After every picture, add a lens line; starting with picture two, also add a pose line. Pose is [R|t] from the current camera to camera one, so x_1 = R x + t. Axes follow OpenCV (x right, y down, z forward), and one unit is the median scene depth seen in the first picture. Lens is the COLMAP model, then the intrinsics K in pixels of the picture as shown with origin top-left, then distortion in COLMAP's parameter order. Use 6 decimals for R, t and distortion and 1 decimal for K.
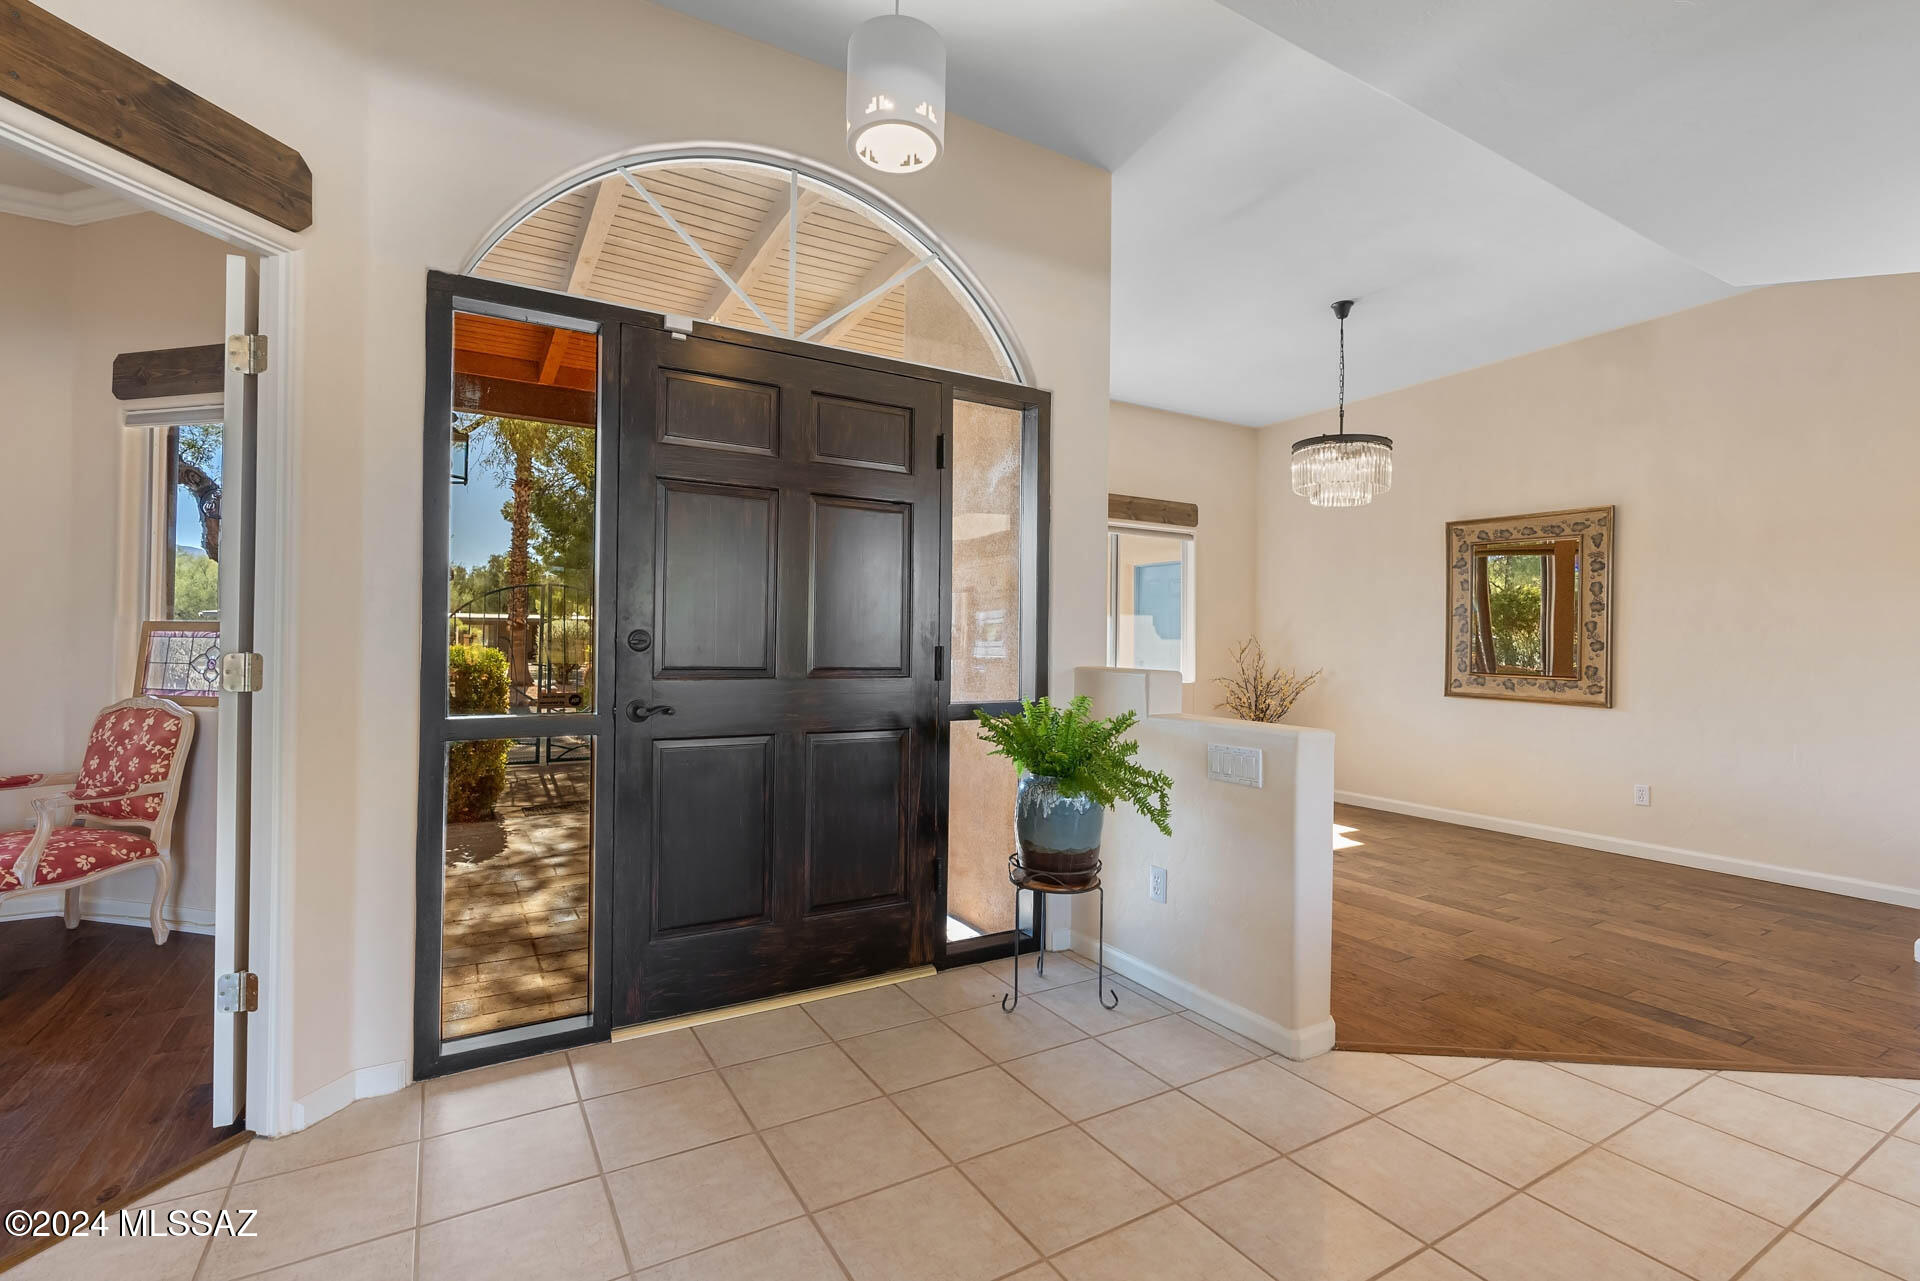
lens RADIAL K [[870.6, 0, 958.7], [0, 870.6, 636.9], [0, 0, 1]] dist [-0.002392, 0.002022]
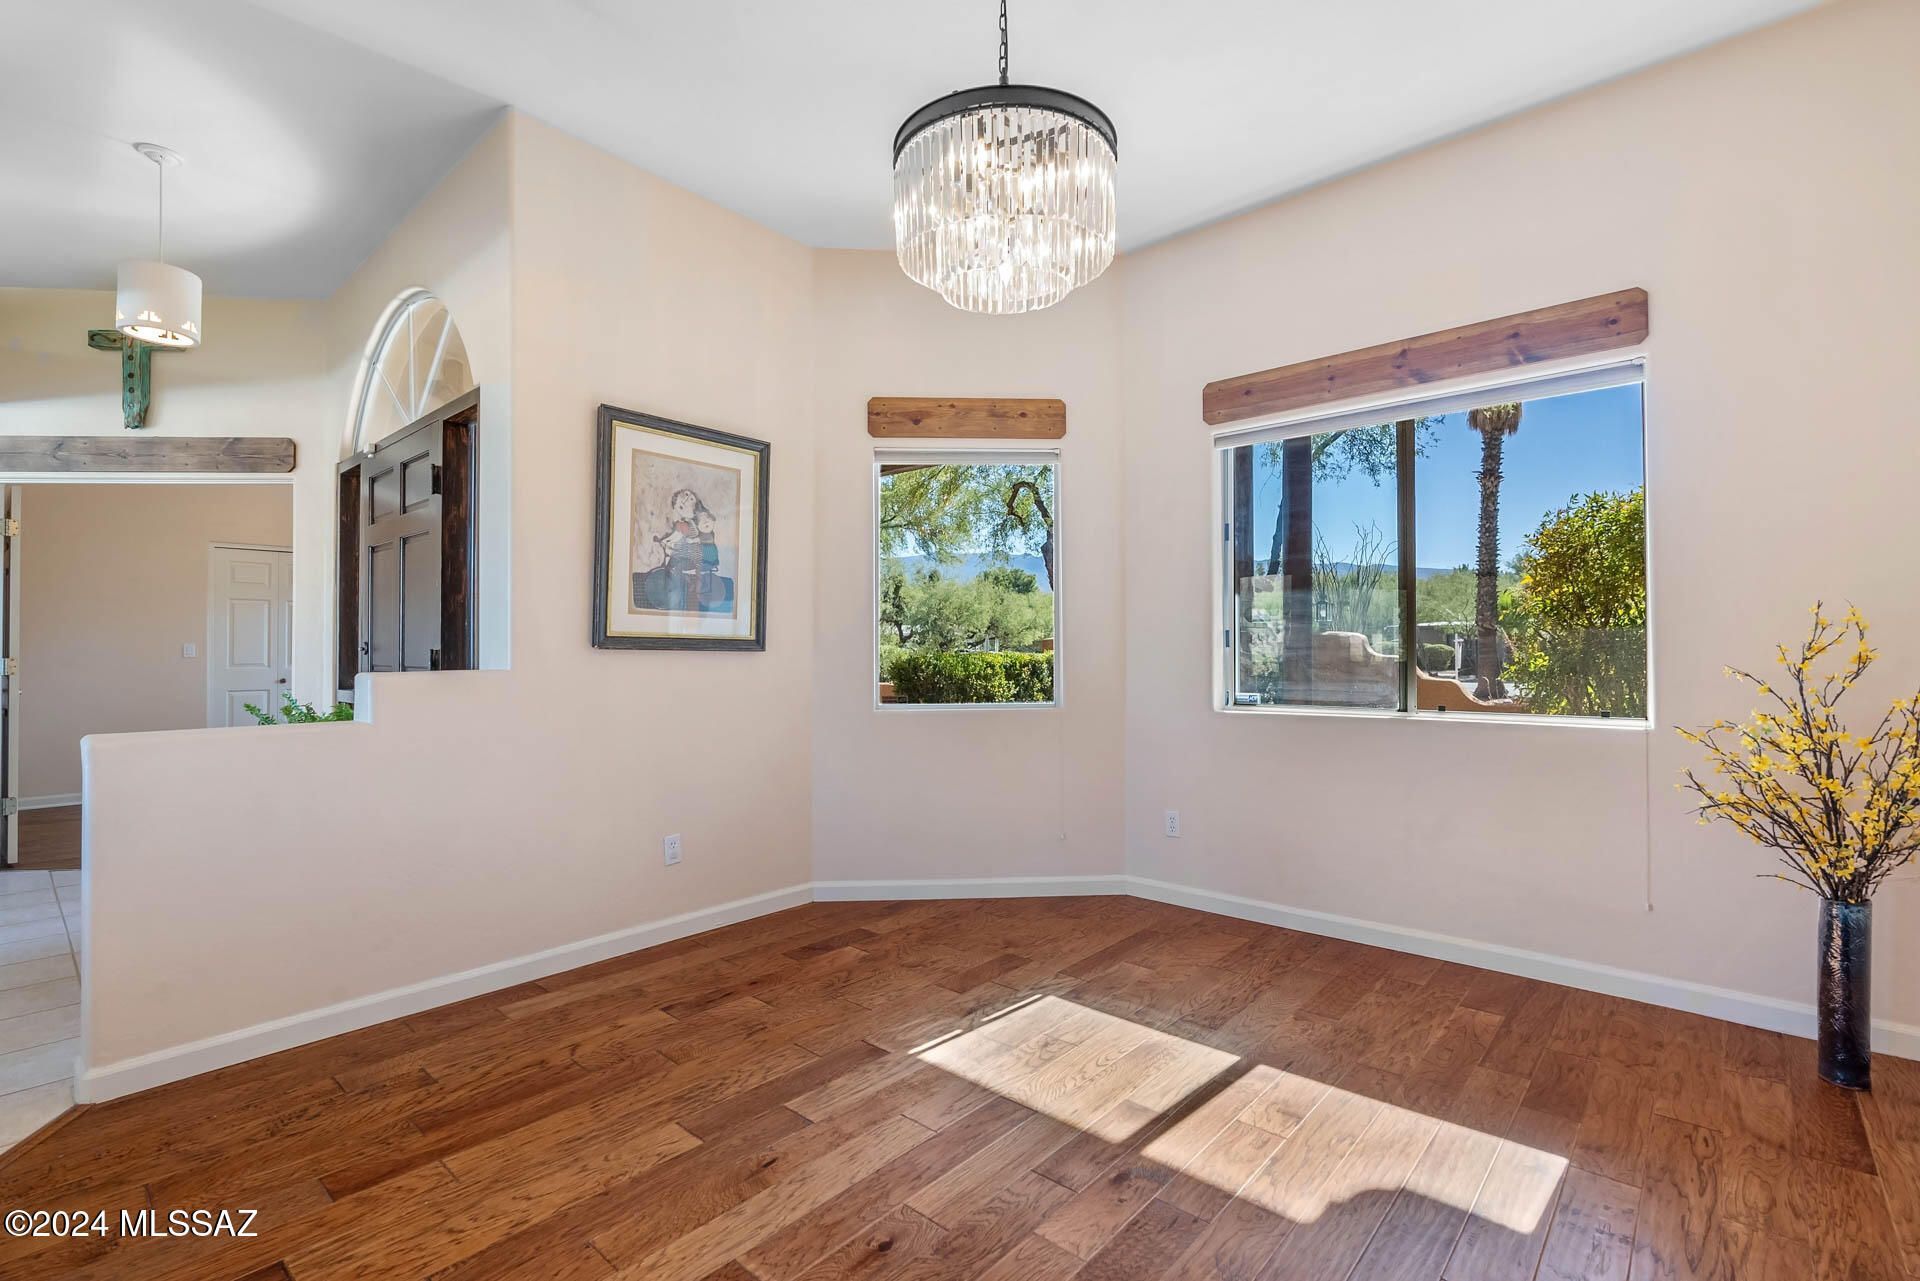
lens RADIAL K [[870.6, 0, 960.7], [0, 870.6, 647.6], [0, 0, 1]] dist [-0.002392, 0.002022]
pose [[0.296994, -0.015198, -0.954759, 0.759658], [0.016572, 0.999805, -0.010760, 0.017607], [0.954736, -0.012627, 0.297187, 0.789383]]
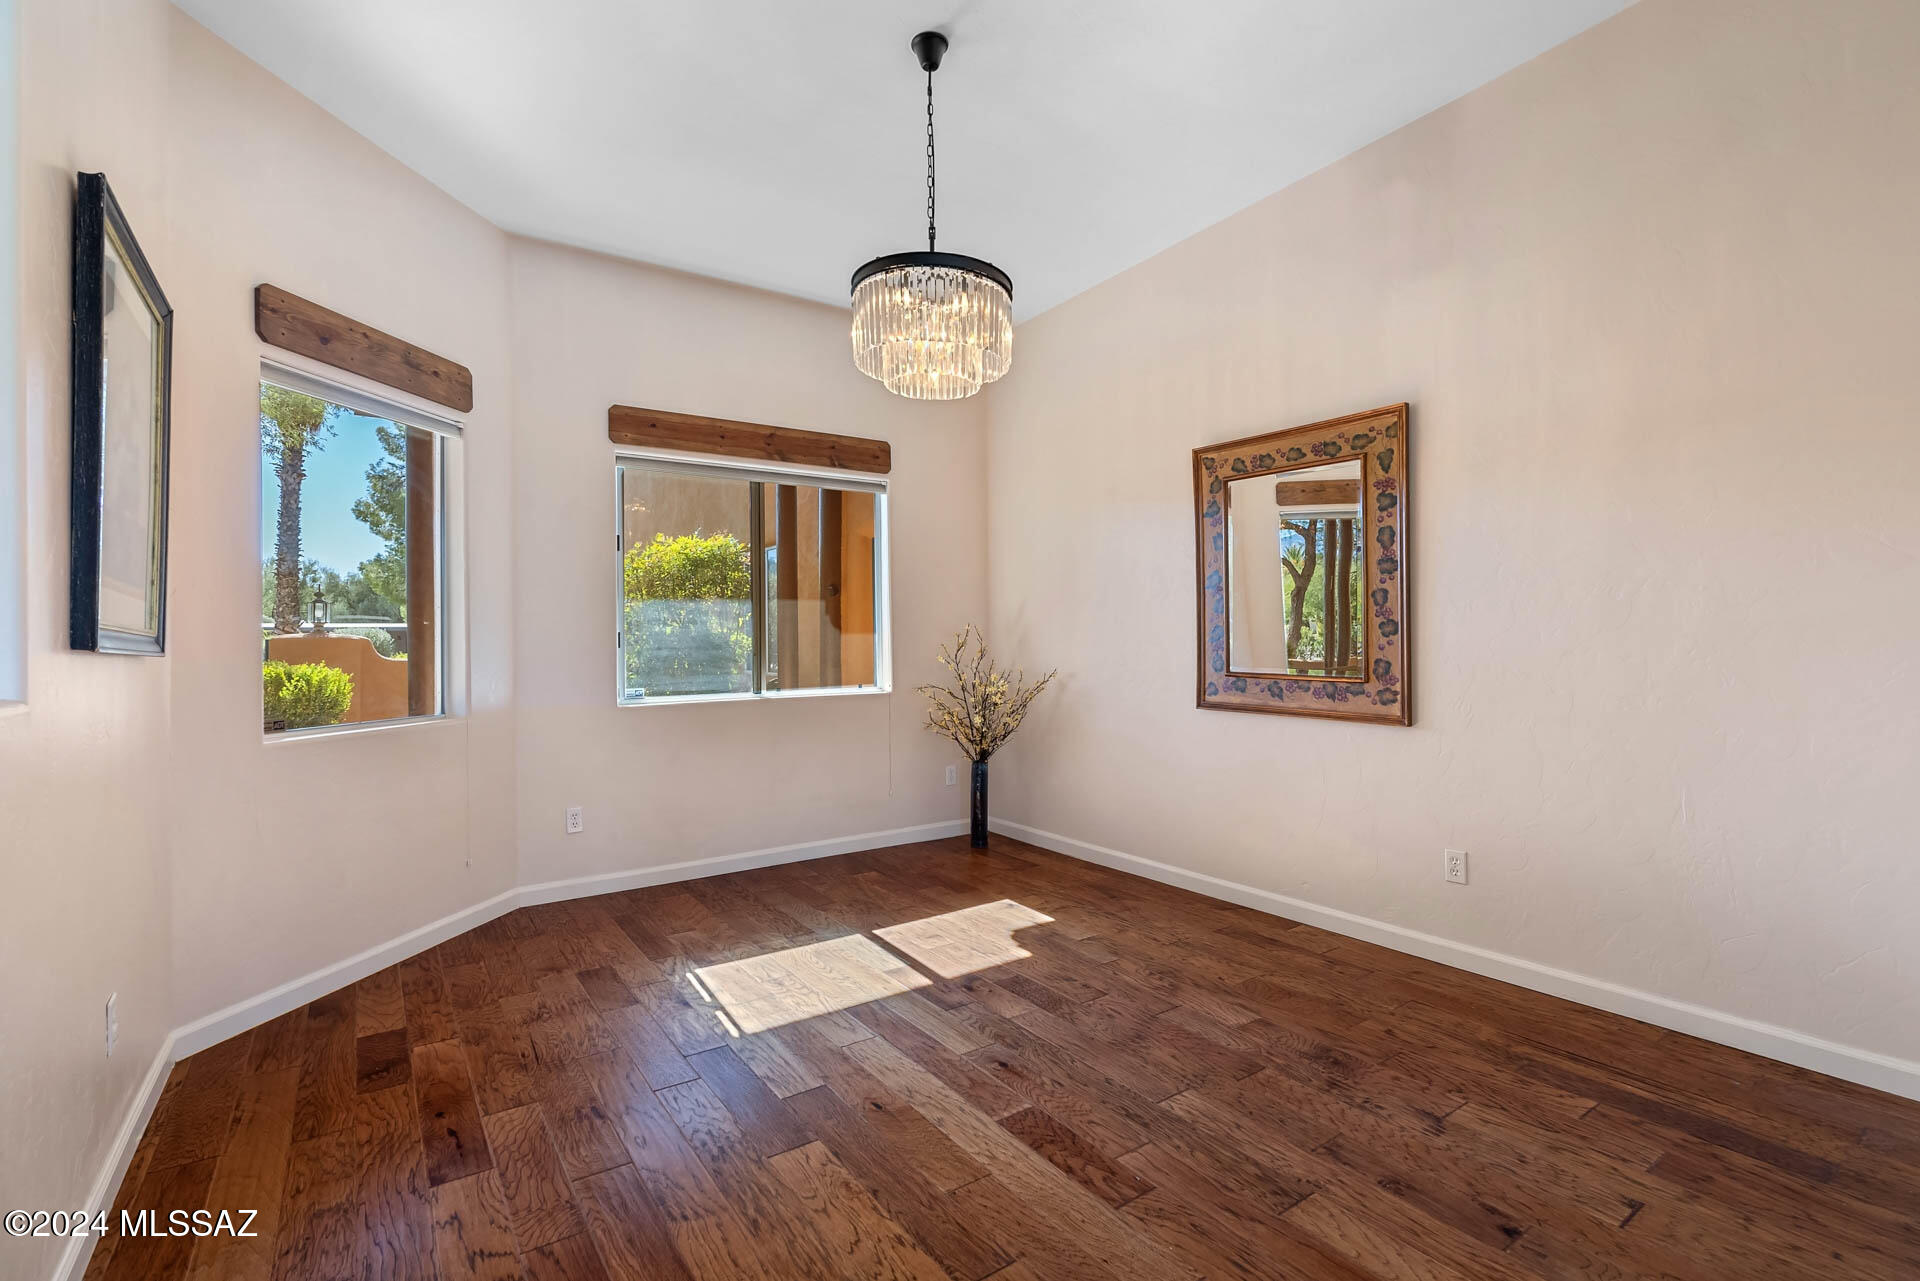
lens RADIAL K [[870.6, 0, 959.3], [0, 870.6, 639.5], [0, 0, 1]] dist [-0.002392, 0.002022]
pose [[0.997537, -0.022517, 0.066434, 0.381249], [0.022259, 0.999742, 0.004633, 0.009136], [-0.066521, -0.003143, 0.997780, 0.390546]]
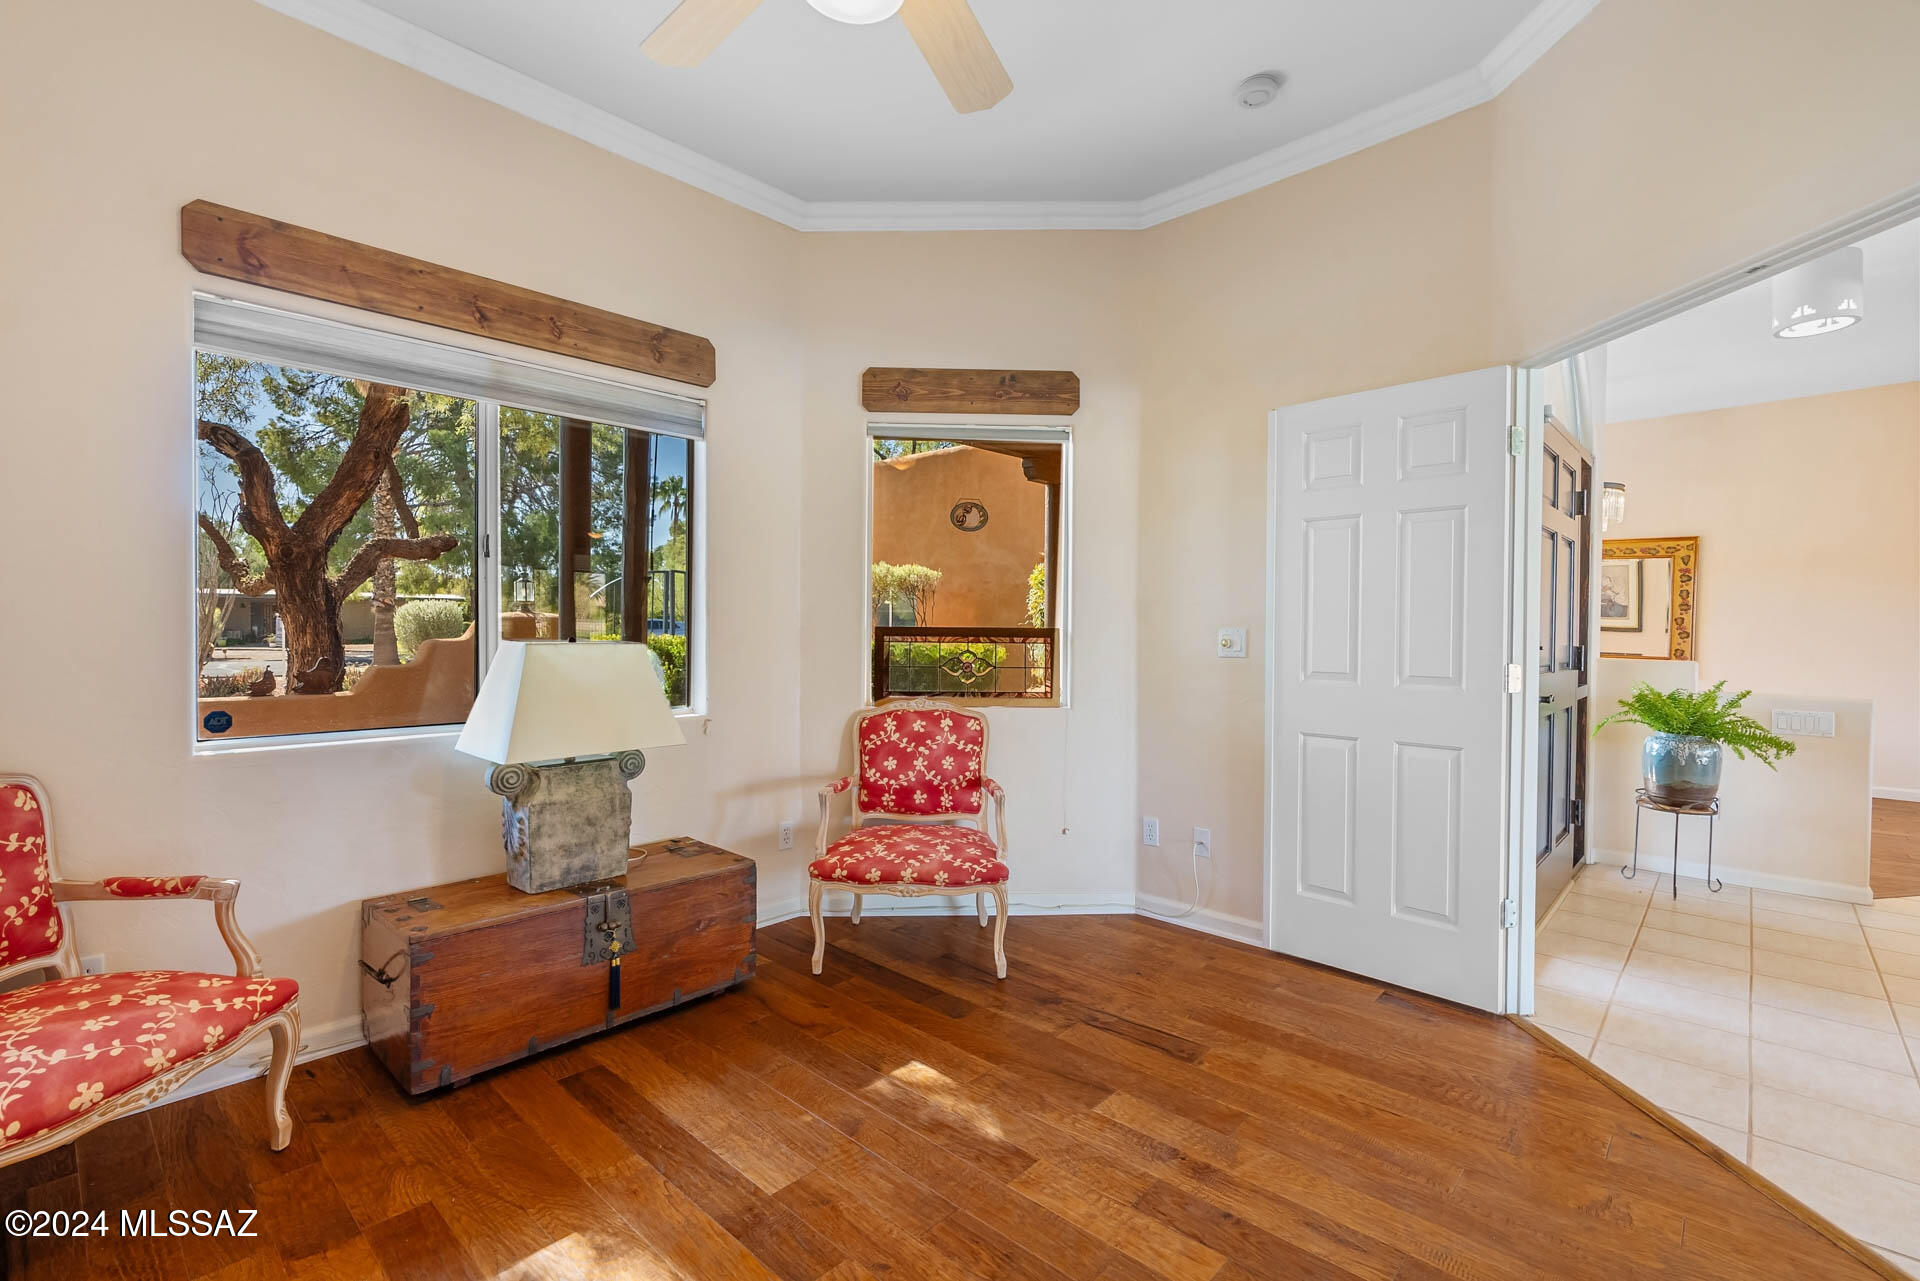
lens RADIAL K [[870.6, 0, 967.5], [0, 870.6, 645.6], [0, 0, 1]] dist [-0.002392, 0.002022]
pose [[0.957542, -0.010415, 0.288104, -0.788336], [0.000523, 0.999408, 0.034391, -0.022100], [-0.288292, -0.032780, 0.956981, -0.017104]]
